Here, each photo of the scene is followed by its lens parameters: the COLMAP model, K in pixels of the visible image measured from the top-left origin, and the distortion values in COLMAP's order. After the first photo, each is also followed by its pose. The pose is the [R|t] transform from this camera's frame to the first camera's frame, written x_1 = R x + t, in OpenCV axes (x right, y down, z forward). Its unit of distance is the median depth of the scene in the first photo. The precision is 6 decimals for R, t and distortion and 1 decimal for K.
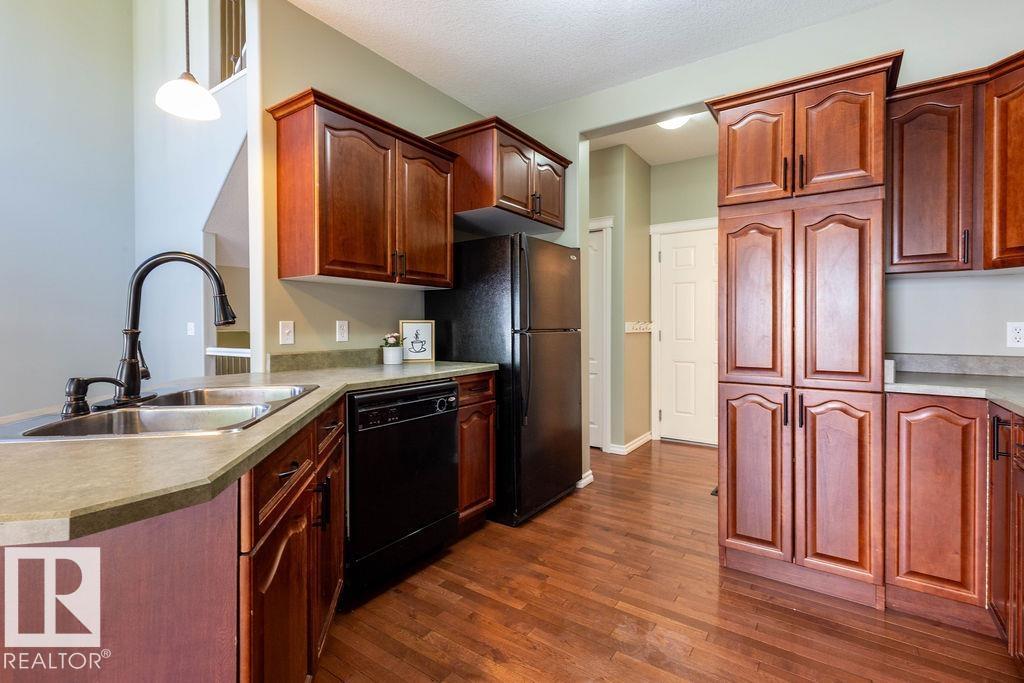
lens RADIAL K [[476.7, 0, 503.0], [0, 476.7, 328.7], [0, 0, 1]] dist [0.001961, -0.000460]
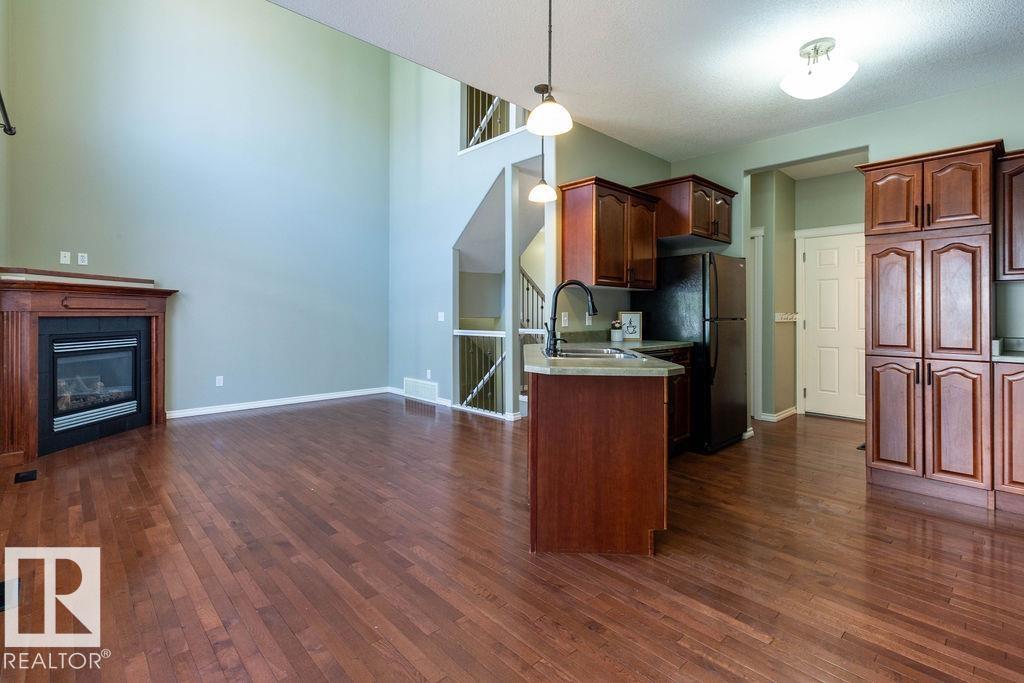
lens RADIAL K [[479.0, 0, 502.4], [0, 479.0, 312.0], [0, 0, 1]] dist [0.000715, -0.000525]
pose [[0.978020, 0.003375, -0.208483, -0.347723], [-0.005886, 0.999917, -0.011421, 0.002376], [0.208428, 0.012398, 0.977959, -0.703096]]
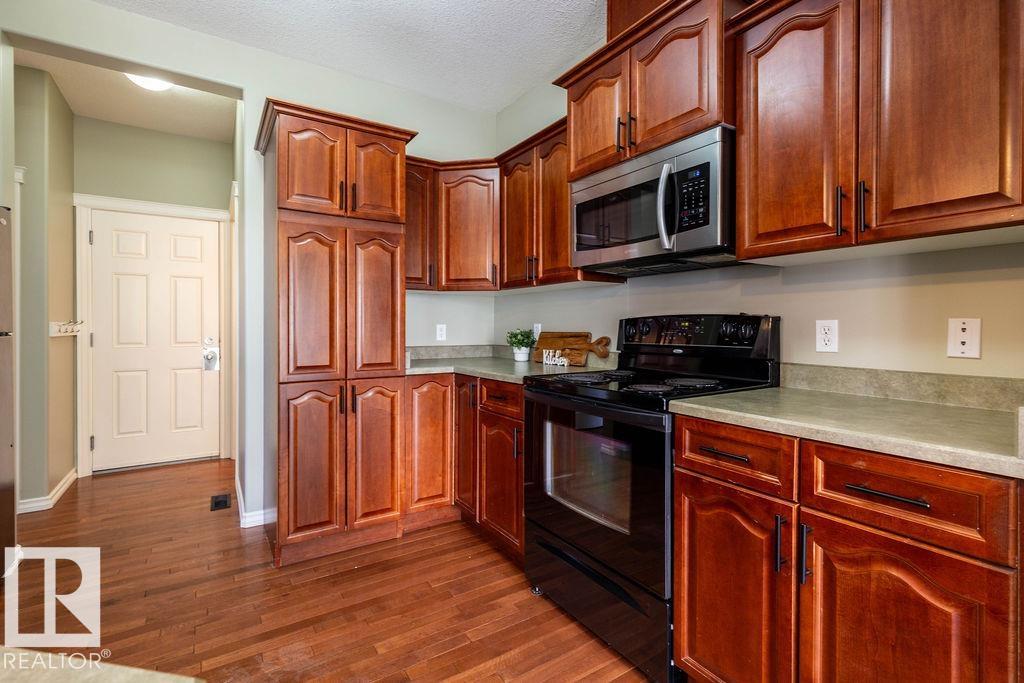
lens RADIAL K [[464.6, 0, 524.6], [0, 464.6, 327.0], [0, 0, 1]] dist [0.004775, 0.000265]
pose [[0.359859, -0.000744, 0.933006, -0.282586], [0.005799, 0.999982, -0.001440, -0.001918], [-0.932989, 0.005929, 0.359857, 0.174245]]
